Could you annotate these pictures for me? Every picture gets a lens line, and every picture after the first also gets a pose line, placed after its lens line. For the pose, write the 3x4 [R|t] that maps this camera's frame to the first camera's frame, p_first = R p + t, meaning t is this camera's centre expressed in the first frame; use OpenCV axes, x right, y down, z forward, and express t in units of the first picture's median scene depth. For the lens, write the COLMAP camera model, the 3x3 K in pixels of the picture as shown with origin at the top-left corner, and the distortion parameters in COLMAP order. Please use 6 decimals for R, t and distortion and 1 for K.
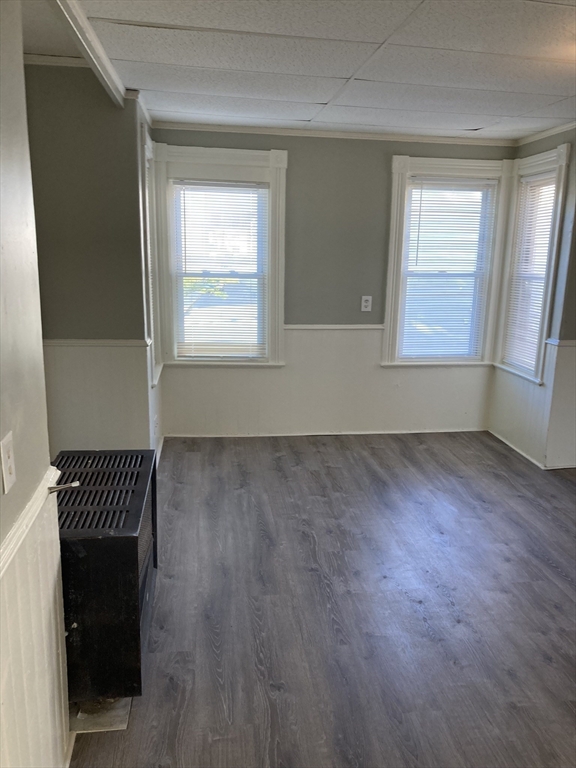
lens RADIAL K [[625.2, 0, 293.6], [0, 625.2, 397.1], [0, 0, 1]] dist [0.039799, -0.029206]
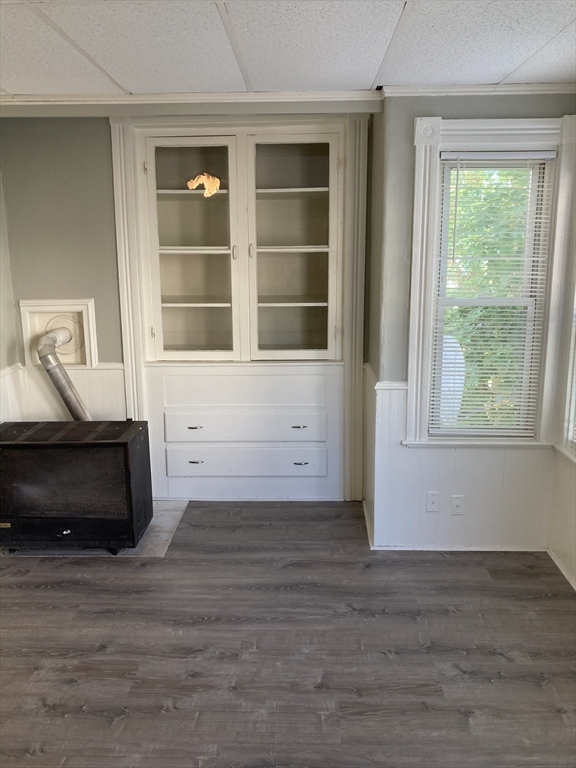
lens RADIAL K [[625.2, 0, 287.2], [0, 625.2, 382.4], [0, 0, 1]] dist [0.039799, -0.029206]
pose [[-0.163127, 0.170268, -0.971802, 0.500771], [-0.242302, 0.947914, 0.206755, -0.196341], [0.956389, 0.269197, -0.113374, 0.828459]]
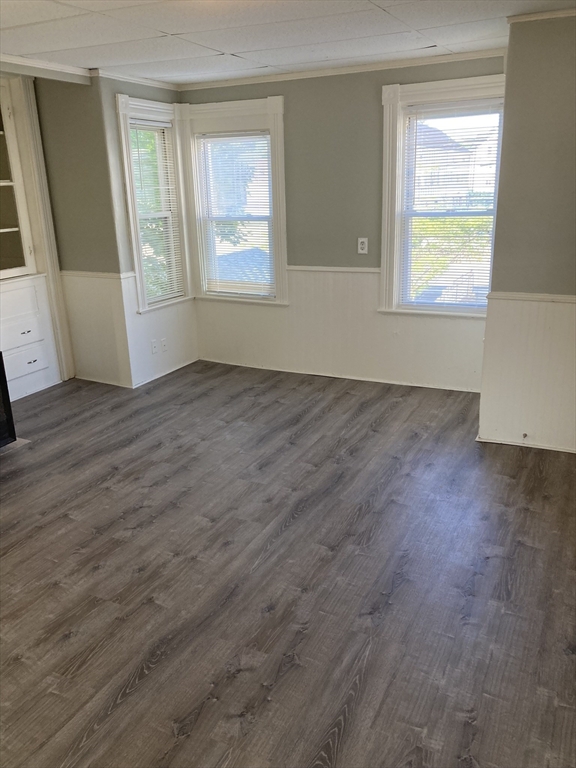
lens RADIAL K [[625.2, 0, 277.5], [0, 625.2, 381.5], [0, 0, 1]] dist [0.039799, -0.029206]
pose [[0.815855, 0.128755, -0.563740, 0.628695], [-0.093780, 0.991451, 0.090721, -0.017592], [0.570601, -0.021148, 0.820955, 0.131095]]
